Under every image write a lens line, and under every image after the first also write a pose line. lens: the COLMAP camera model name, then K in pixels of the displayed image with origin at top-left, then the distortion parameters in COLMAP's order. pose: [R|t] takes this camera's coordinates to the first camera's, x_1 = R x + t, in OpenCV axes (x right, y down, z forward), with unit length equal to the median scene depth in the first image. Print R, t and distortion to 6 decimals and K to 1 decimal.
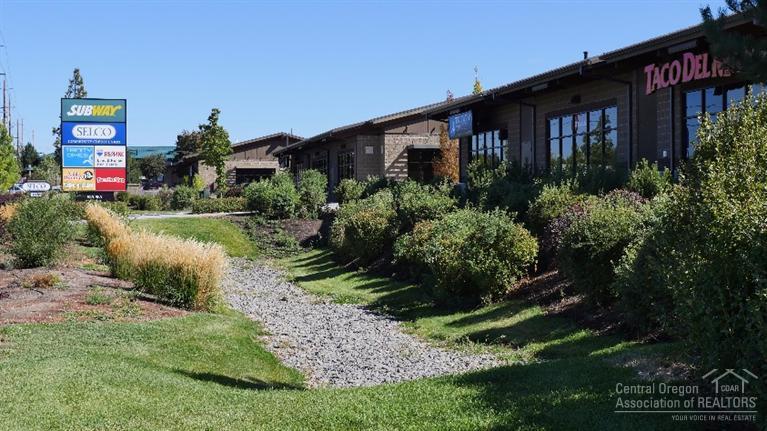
lens RADIAL K [[1205.5, 0, 380.8], [0, 1205.5, 218.2], [0, 0, 1]] dist [0.018556, 0.000000]
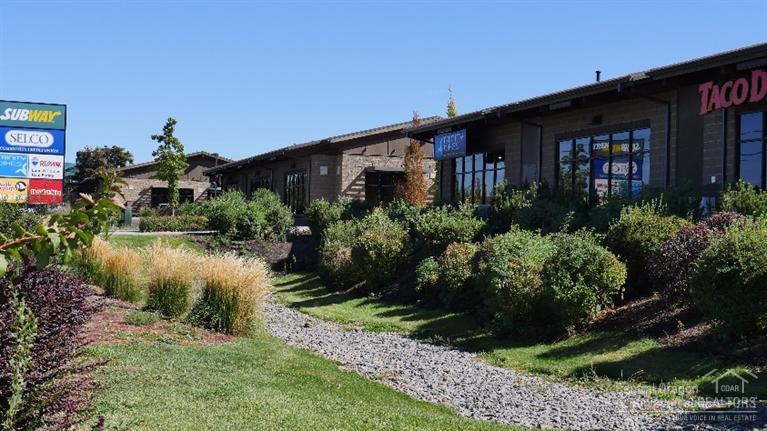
lens RADIAL K [[1232.6, 0, 386.3], [0, 1232.6, 215.6], [0, 0, 1]] dist [0.023829, 0.000000]
pose [[0.993585, 0.033513, 0.108004, -0.083416], [-0.030343, 0.999063, -0.030859, 0.008314], [-0.108937, 0.027384, 0.993671, 0.056896]]
